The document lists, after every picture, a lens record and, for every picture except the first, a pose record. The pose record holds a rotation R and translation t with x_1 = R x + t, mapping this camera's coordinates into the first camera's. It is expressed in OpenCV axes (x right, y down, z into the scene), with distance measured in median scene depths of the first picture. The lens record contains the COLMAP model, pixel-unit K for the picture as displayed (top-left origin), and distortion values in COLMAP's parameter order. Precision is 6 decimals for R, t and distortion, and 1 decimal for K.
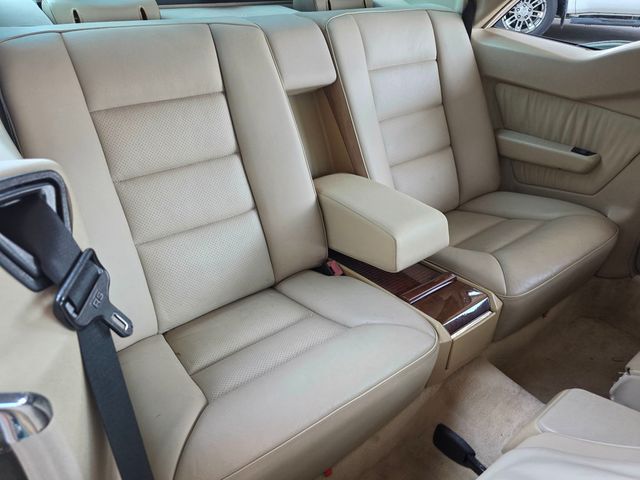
lens RADIAL K [[435.0, 0, 320.9], [0, 435.0, 242.5], [0, 0, 1]] dist [0.040989, -0.041762]
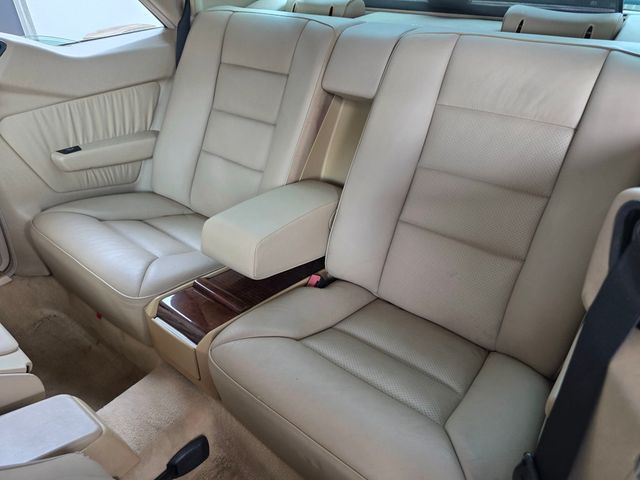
lens RADIAL K [[435.0, 0, 320.9], [0, 435.0, 242.5], [0, 0, 1]] dist [0.040989, -0.041762]
pose [[0.256099, 0.503962, -0.824885, 0.749474], [-0.530028, 0.786837, 0.316161, -0.298864], [0.808384, 0.356244, 0.468622, 0.489430]]
